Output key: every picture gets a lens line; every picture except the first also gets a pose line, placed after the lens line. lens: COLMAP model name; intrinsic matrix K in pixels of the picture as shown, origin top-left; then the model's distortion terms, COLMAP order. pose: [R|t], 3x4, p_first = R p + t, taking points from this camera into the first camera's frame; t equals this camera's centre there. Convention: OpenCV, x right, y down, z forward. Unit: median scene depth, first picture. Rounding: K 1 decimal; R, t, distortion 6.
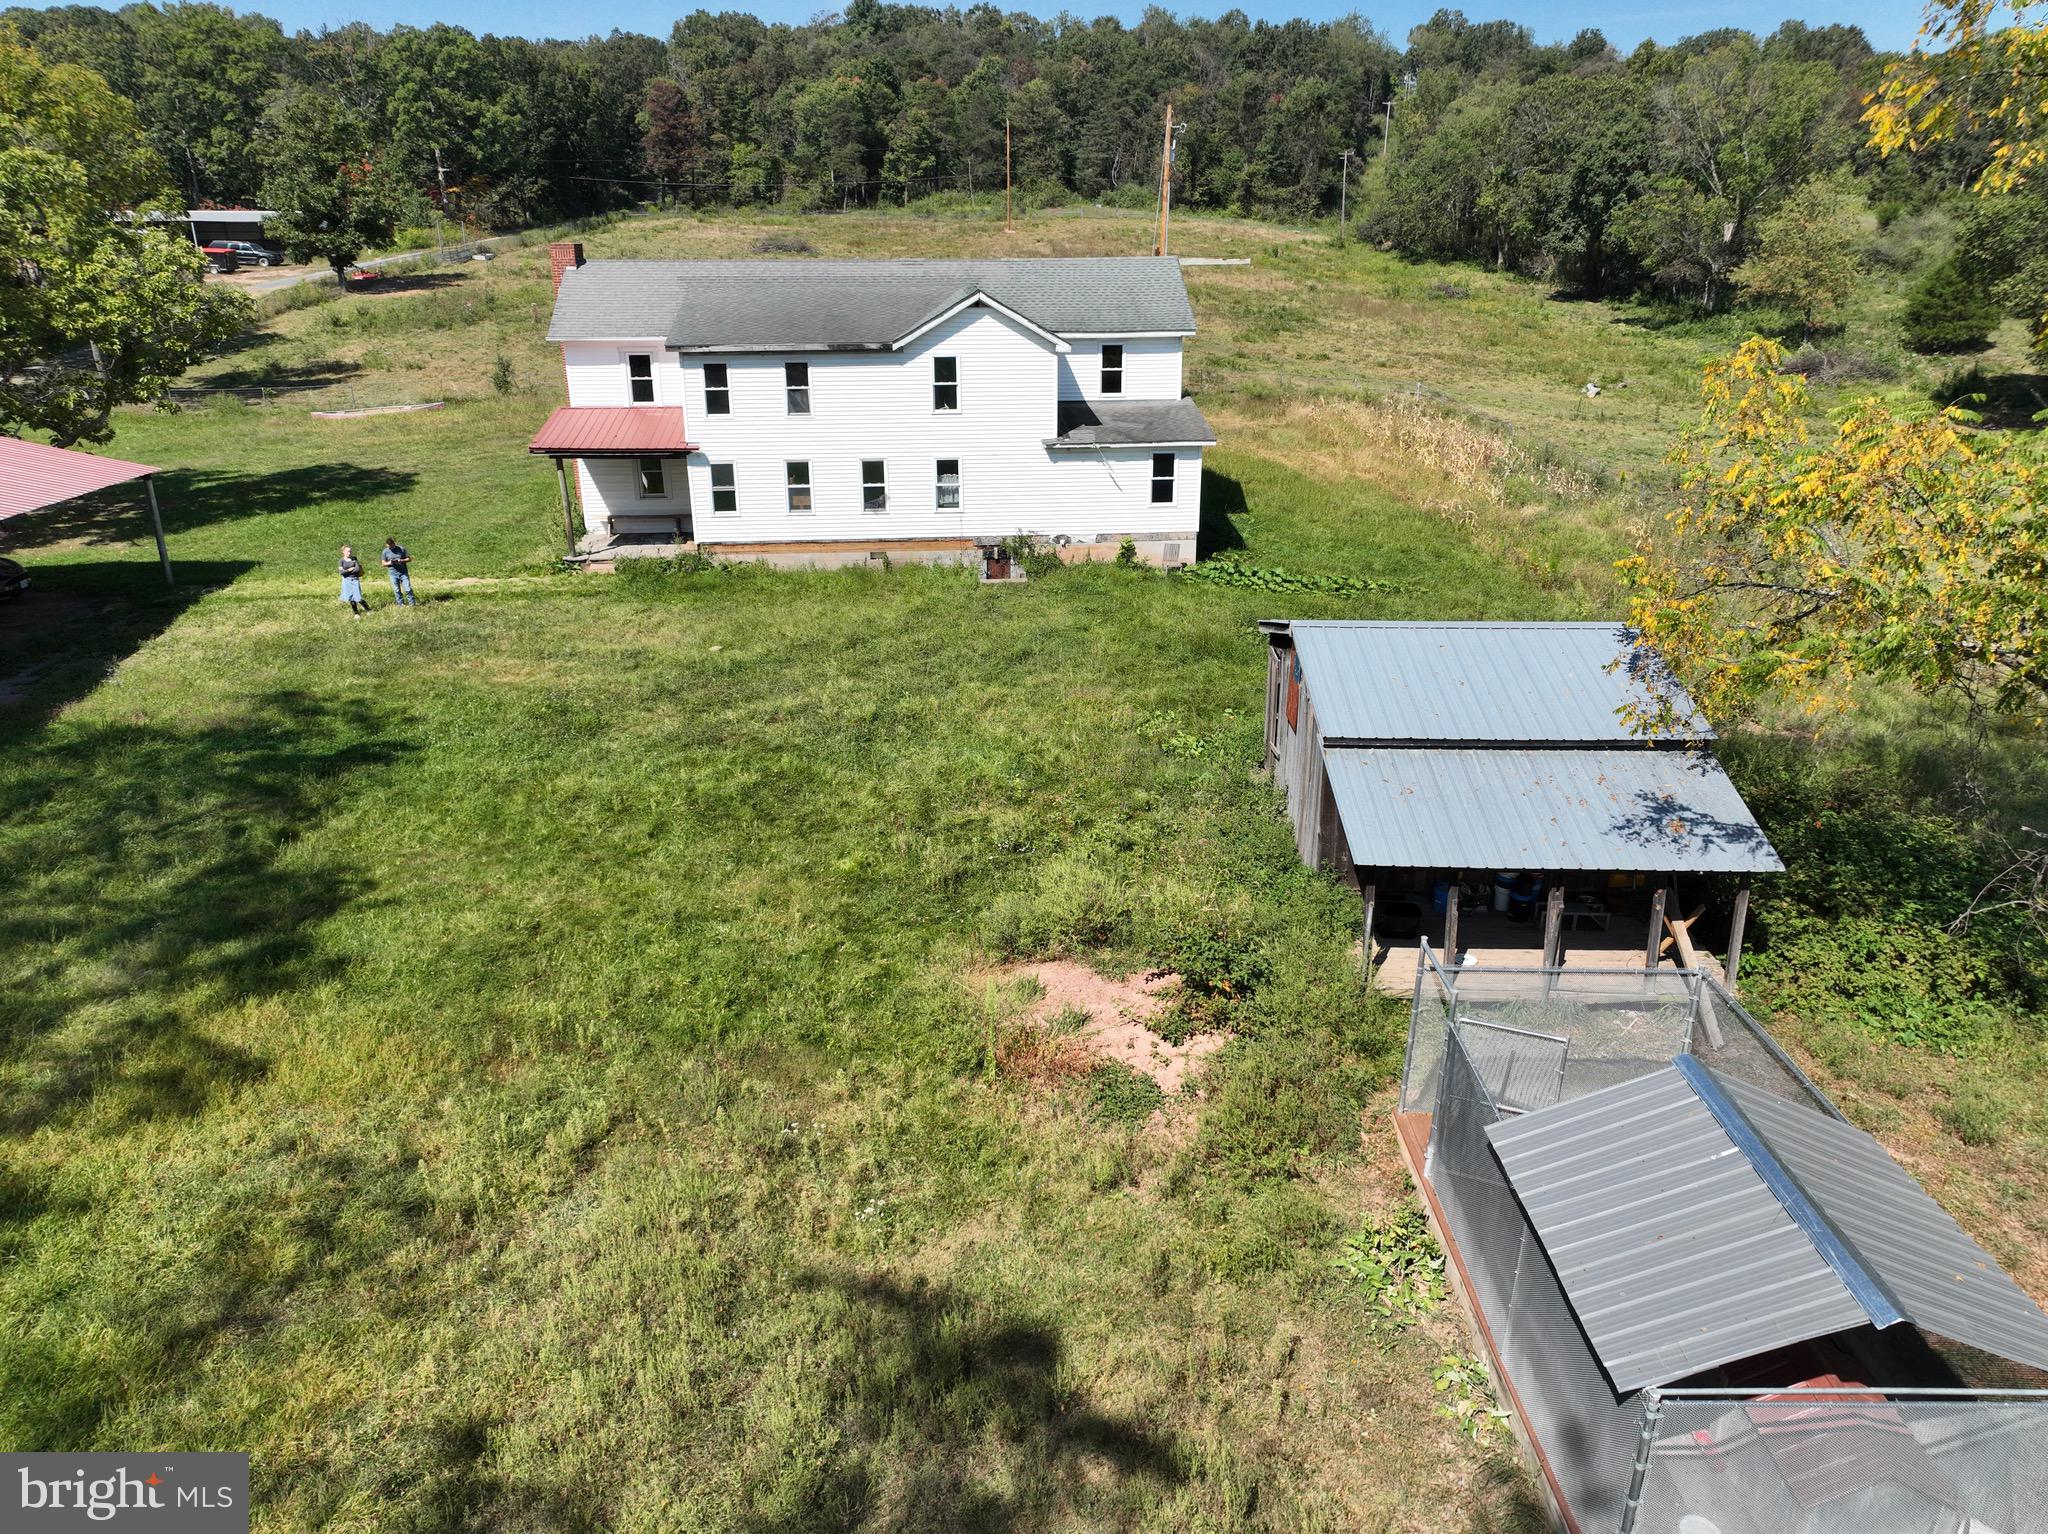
lens RADIAL K [[1447.4, 0, 1029.0], [0, 1447.4, 764.1], [0, 0, 1]] dist [-0.000223, 0.017312]
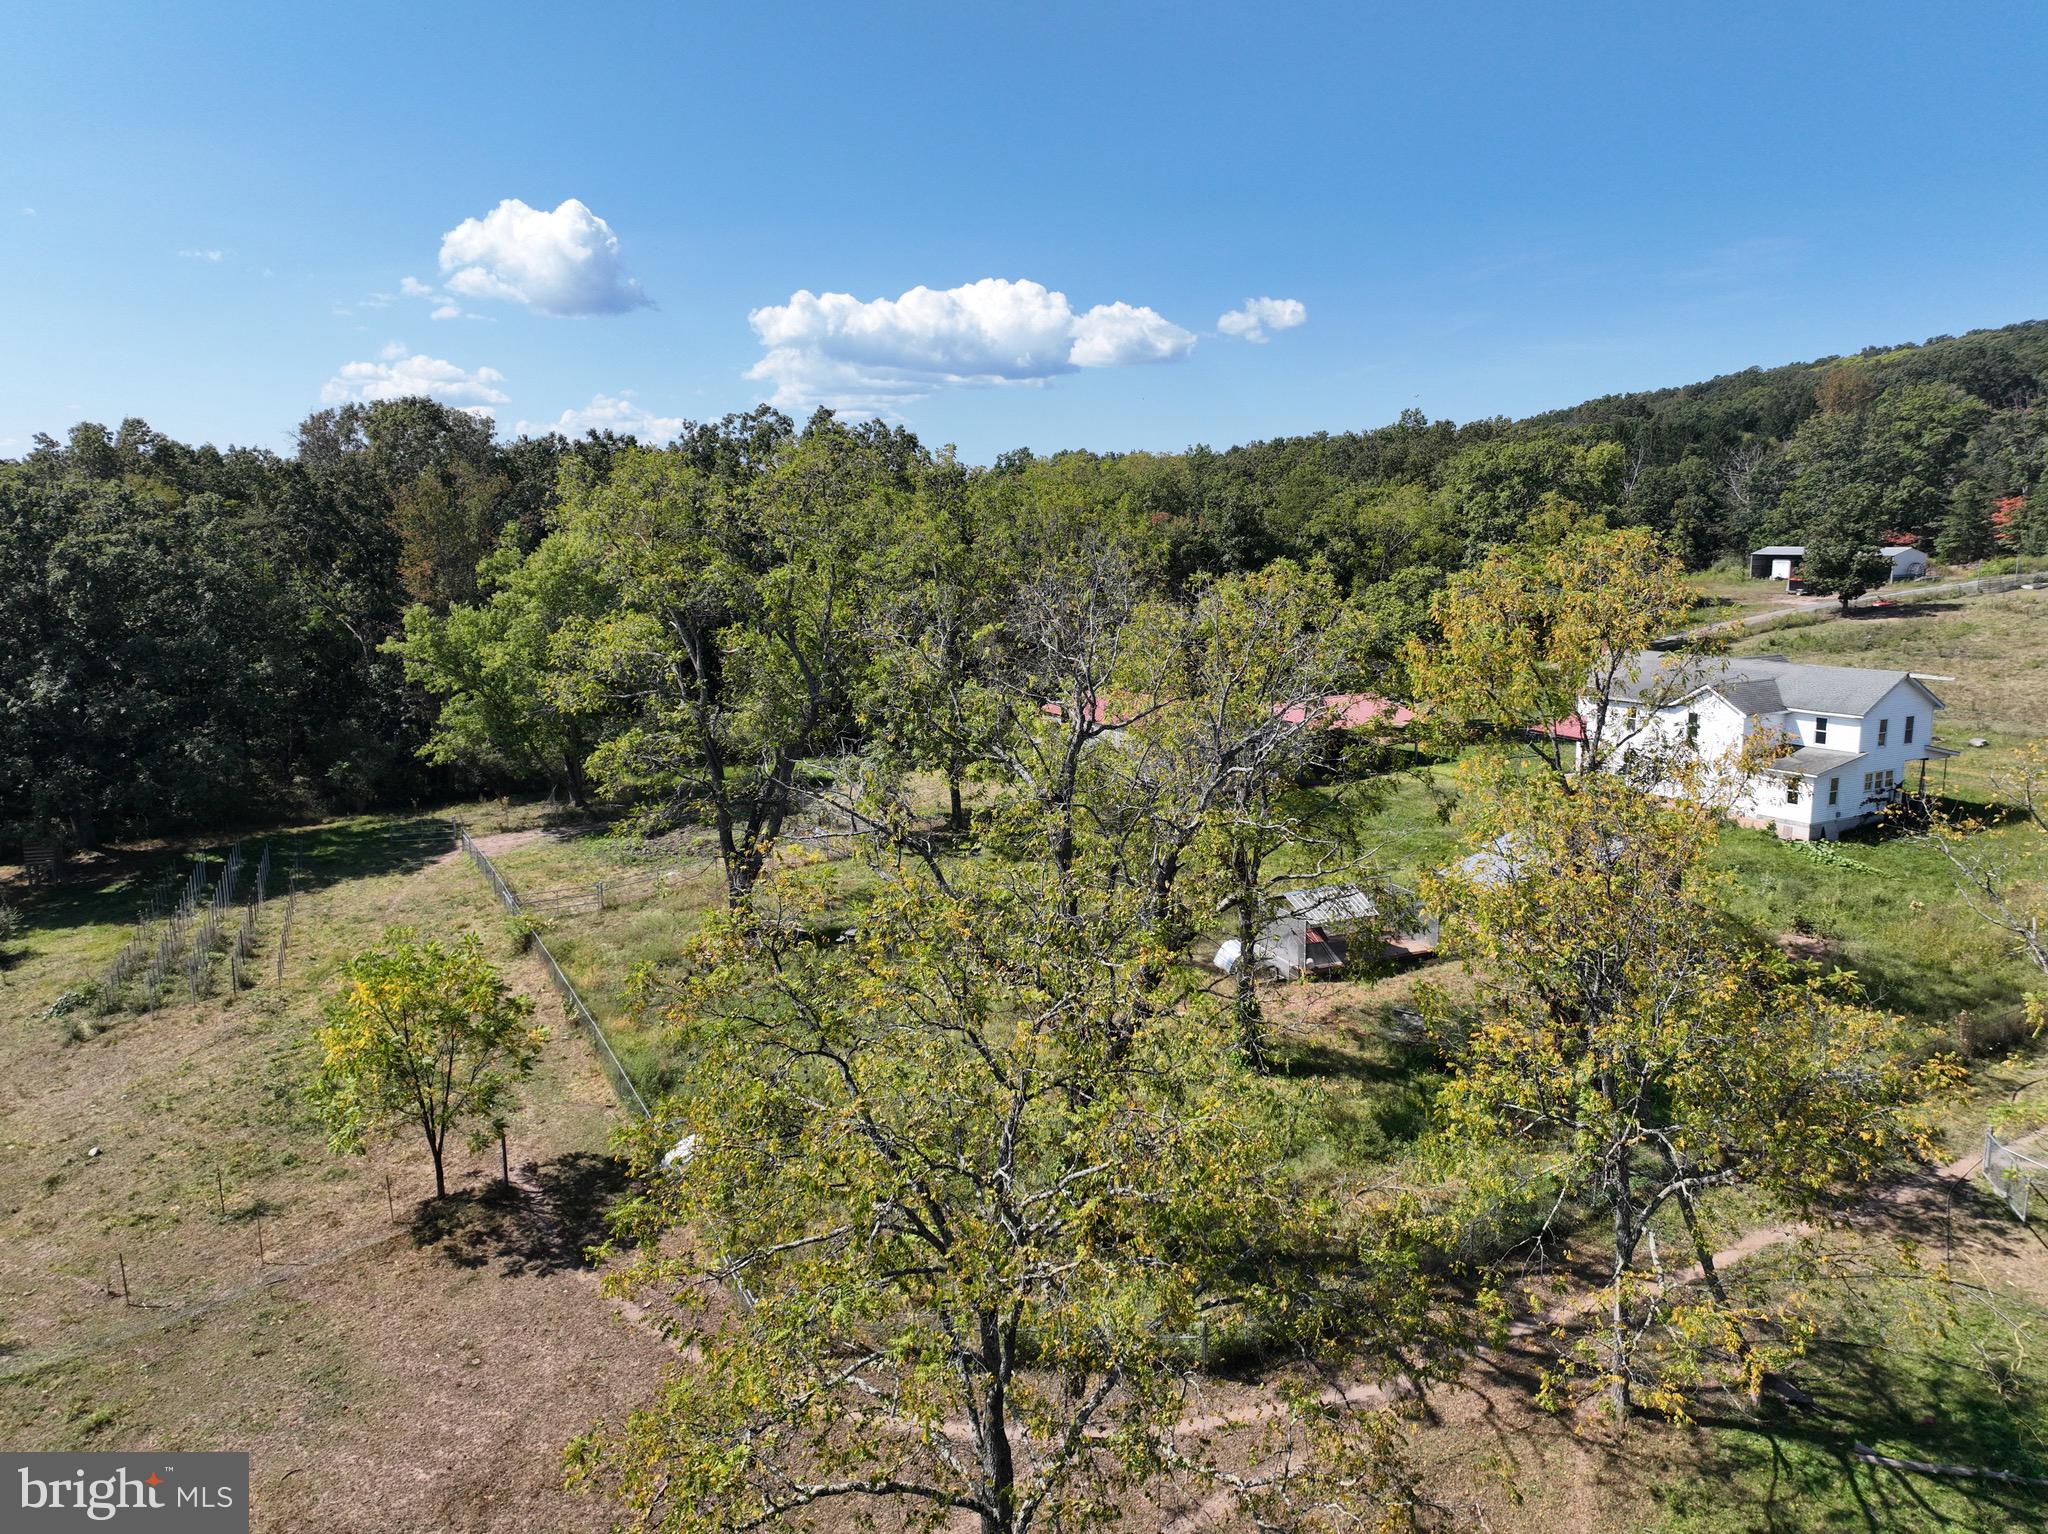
lens RADIAL K [[1447.4, 0, 1016.1], [0, 1447.4, 761.0], [0, 0, 1]] dist [-0.000223, 0.017312]
pose [[0.387371, 0.150713, -0.909522, 1.365749], [-0.300201, 0.953400, 0.030126, 0.006673], [0.871678, 0.261370, 0.414563, -0.624752]]
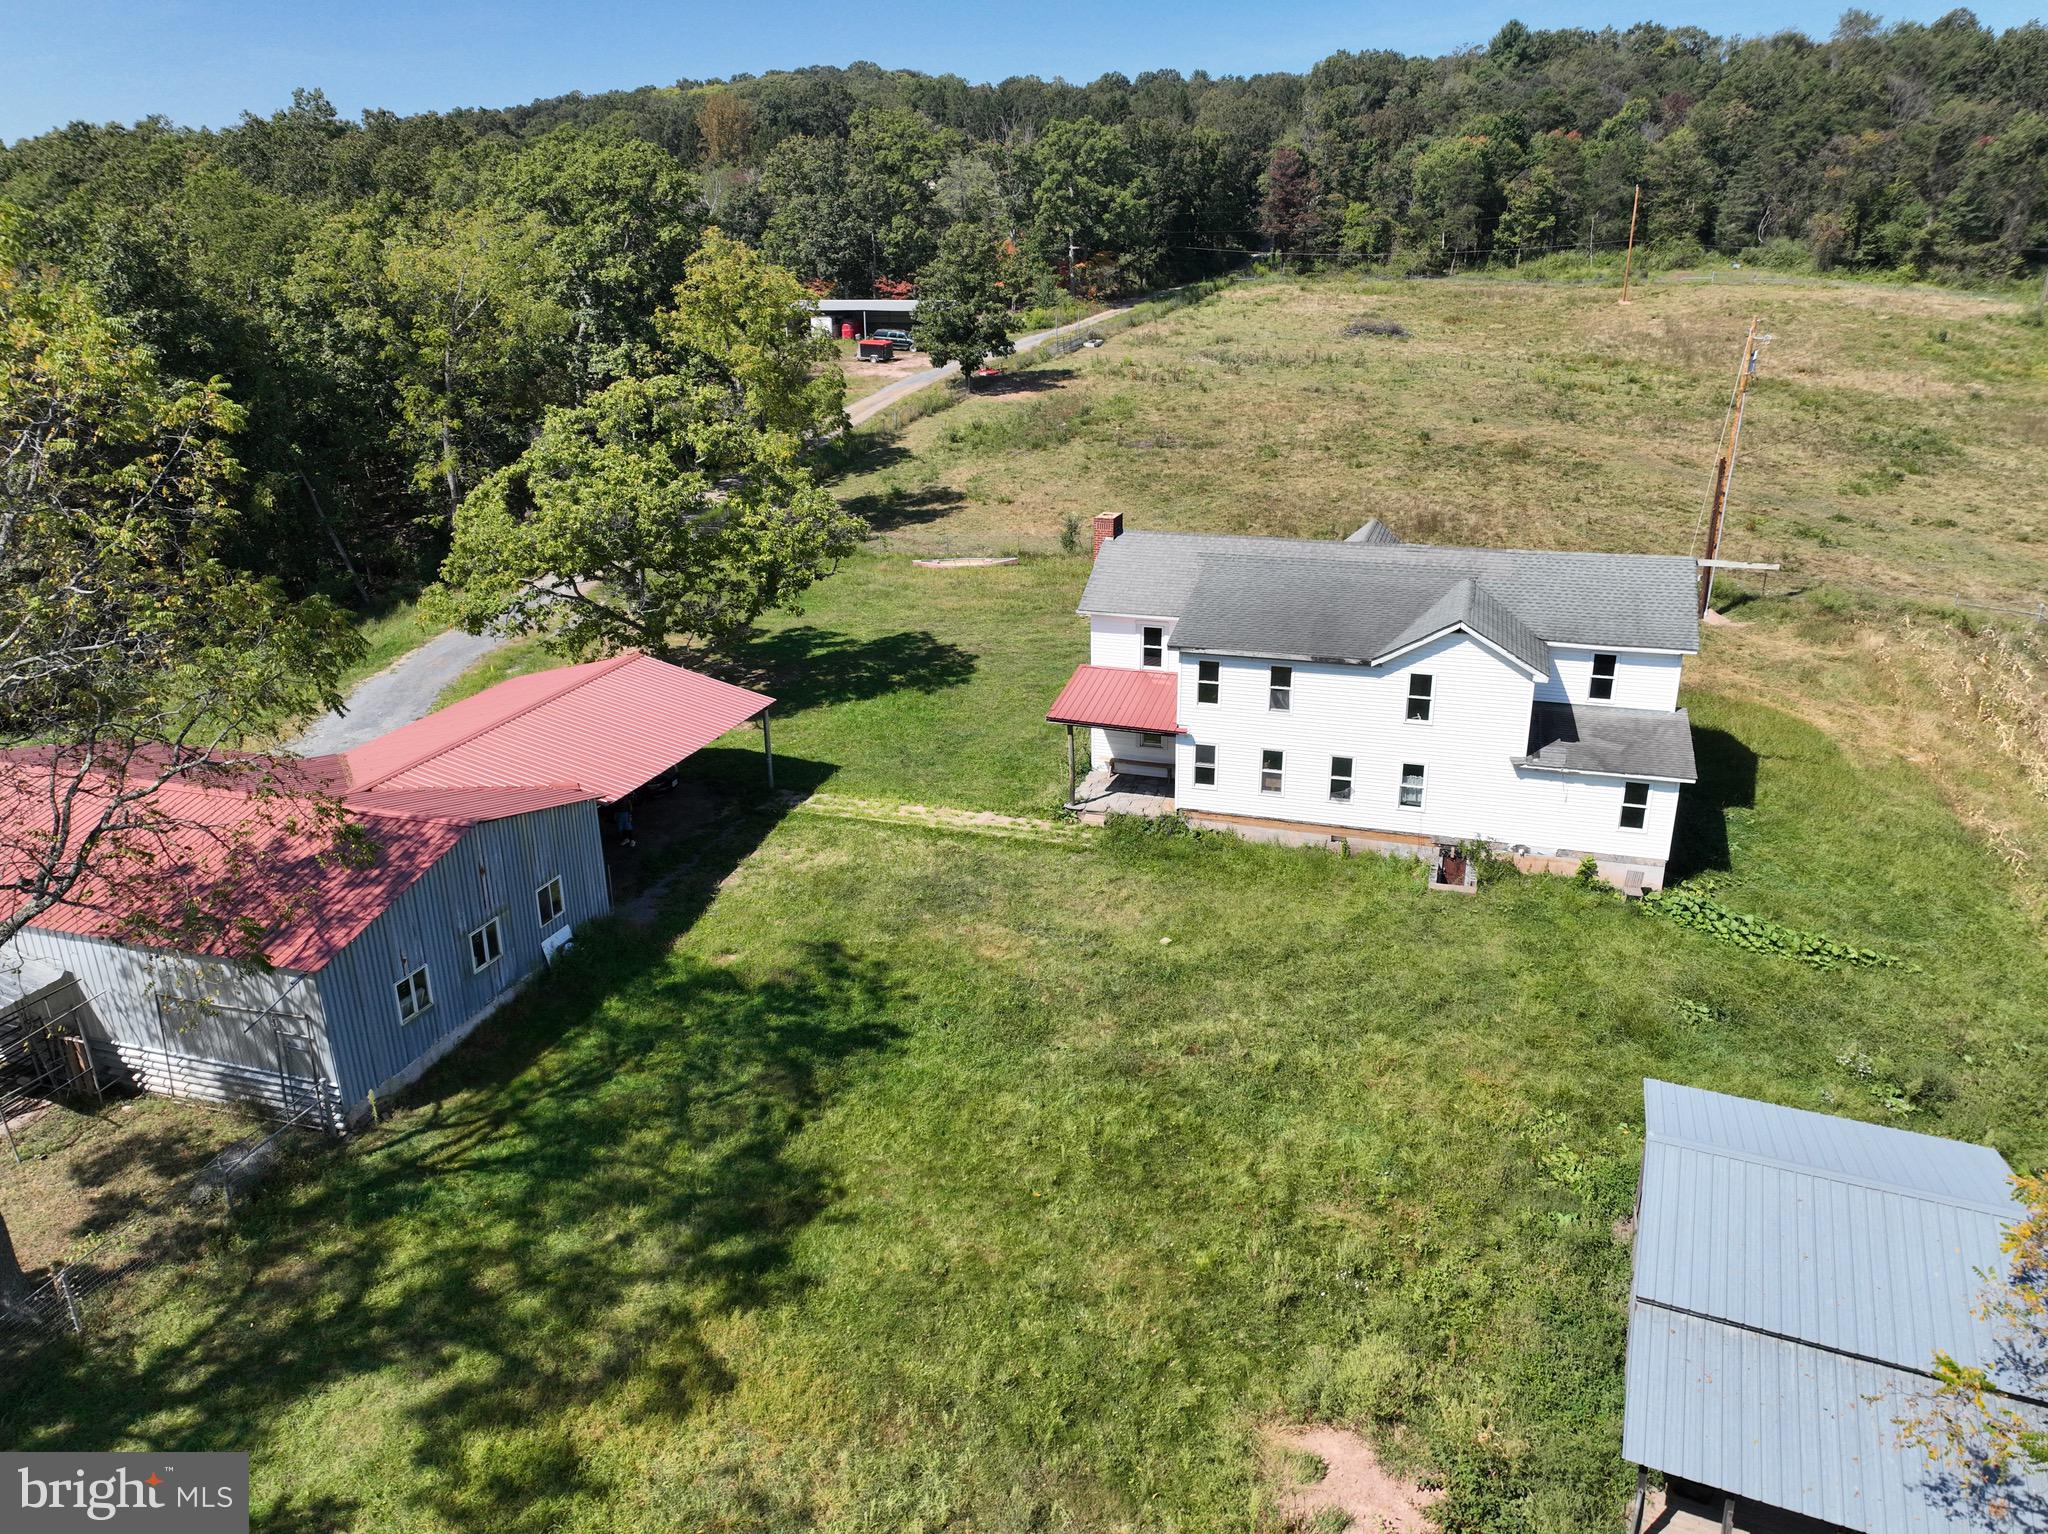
lens RADIAL K [[1447.4, 0, 1021.2], [0, 1447.4, 756.2], [0, 0, 1]] dist [-0.000223, 0.017312]
pose [[0.918831, 0.127831, -0.373375, 0.072060], [-0.128525, 0.991436, 0.023150, -0.198612], [0.373137, 0.026717, 0.927392, -0.085583]]
